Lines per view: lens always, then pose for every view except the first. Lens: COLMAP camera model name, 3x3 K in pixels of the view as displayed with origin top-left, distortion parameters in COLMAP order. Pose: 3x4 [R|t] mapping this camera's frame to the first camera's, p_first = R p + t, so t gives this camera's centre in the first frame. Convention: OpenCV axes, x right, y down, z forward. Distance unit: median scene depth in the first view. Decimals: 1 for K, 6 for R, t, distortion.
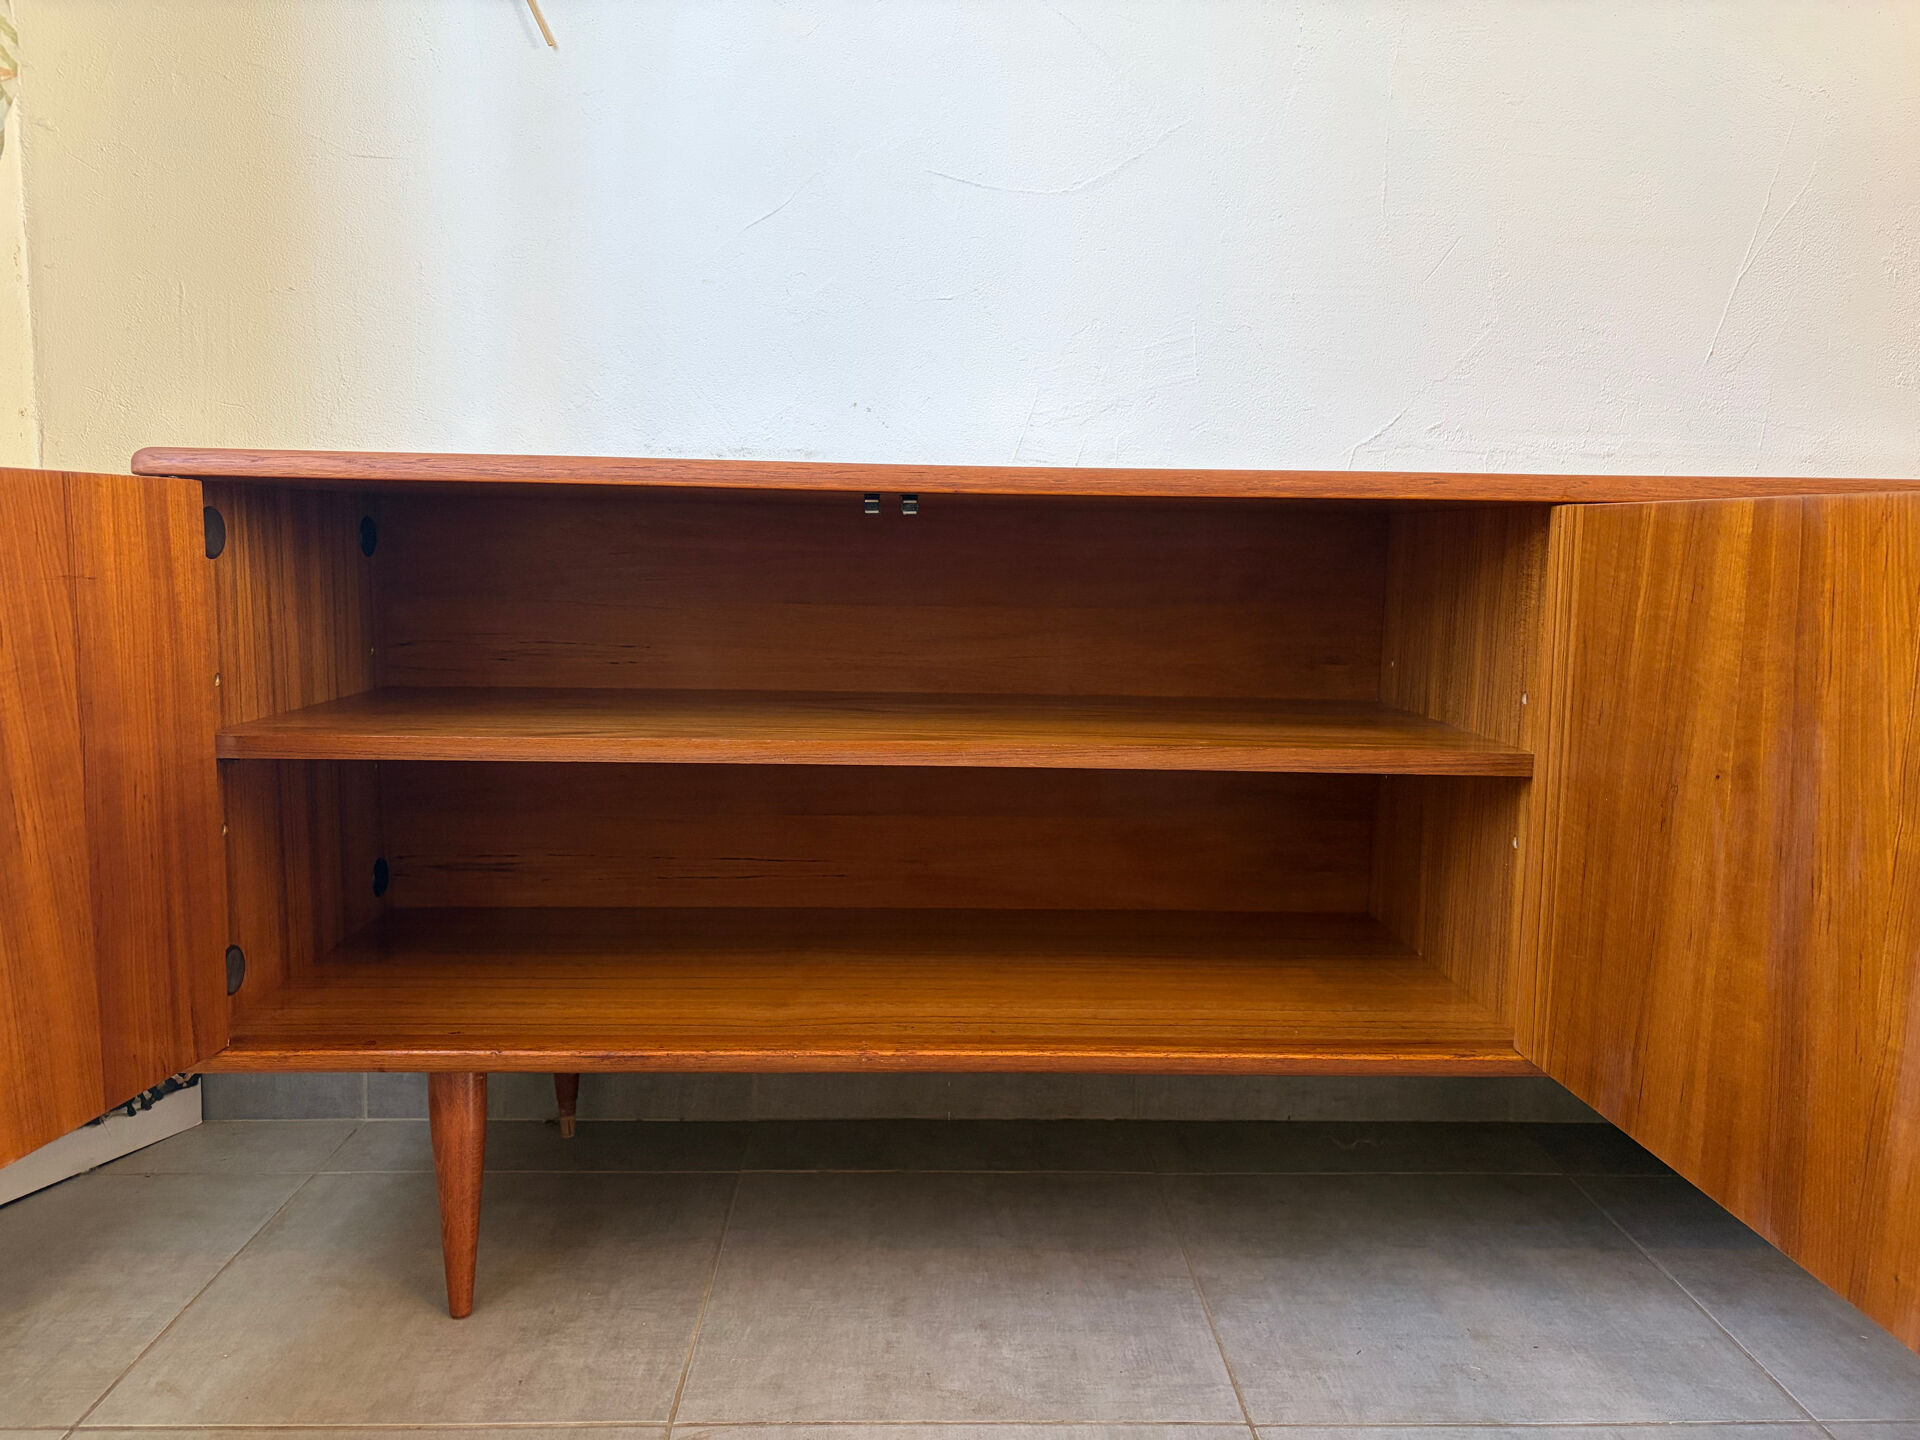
lens RADIAL K [[1456.4, 0, 962.7], [0, 1456.4, 728.9], [0, 0, 1]] dist [0.036455, -0.029506]
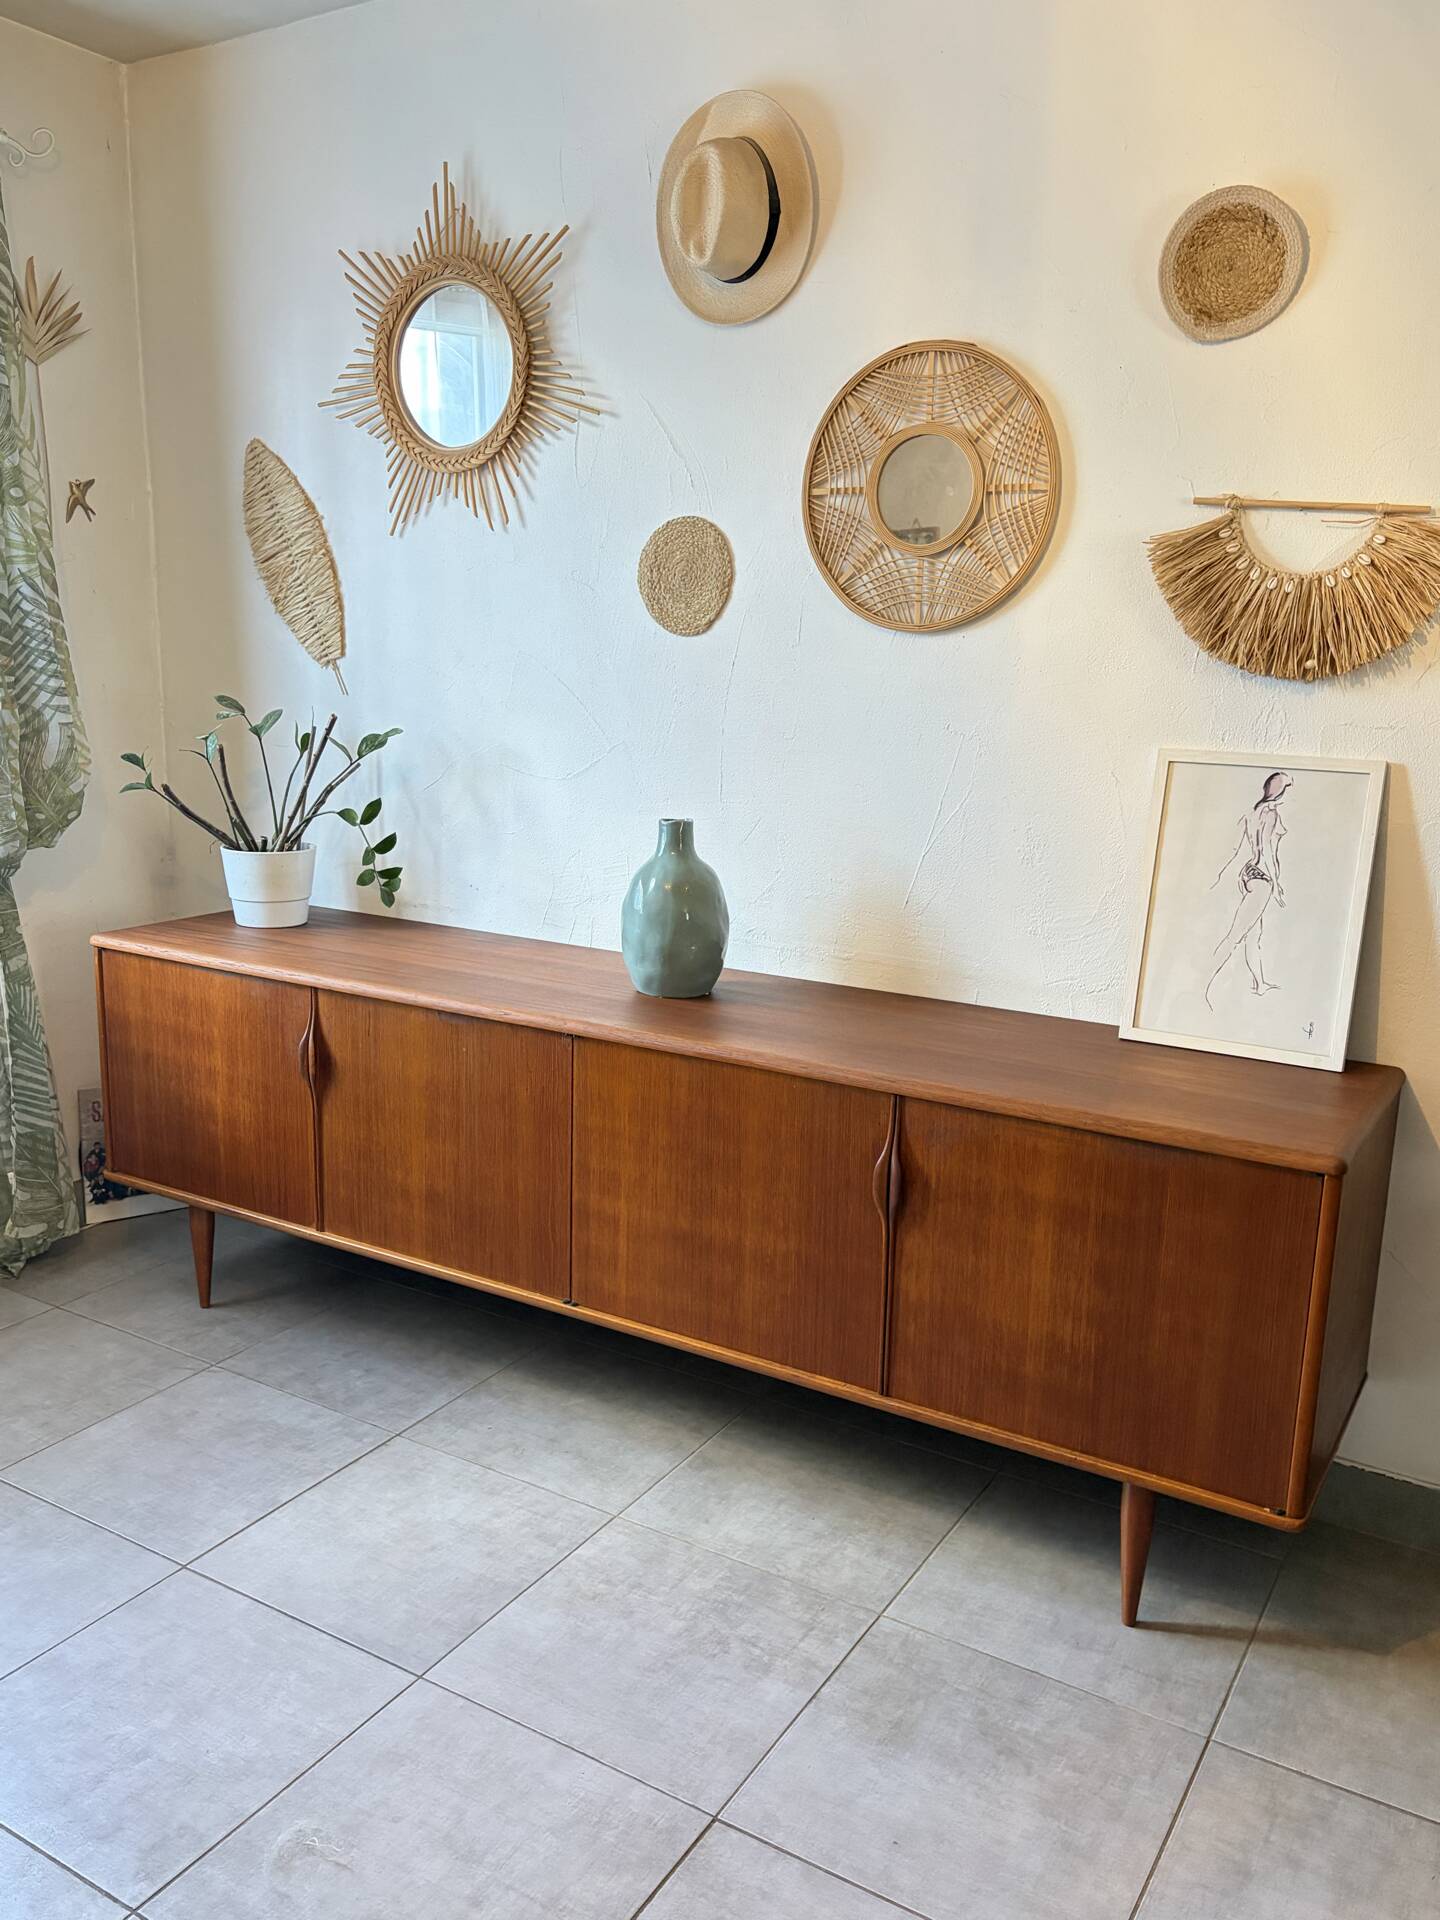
lens RADIAL K [[1568.2, 0, 699.0], [0, 1568.2, 973.6], [0, 0, 1]] dist [0.042097, -0.040186]
pose [[0.832887, 0.120757, -0.540108, 1.563331], [-0.077790, 0.991761, 0.101780, -0.424456], [0.547949, -0.042756, 0.835419, -0.604478]]
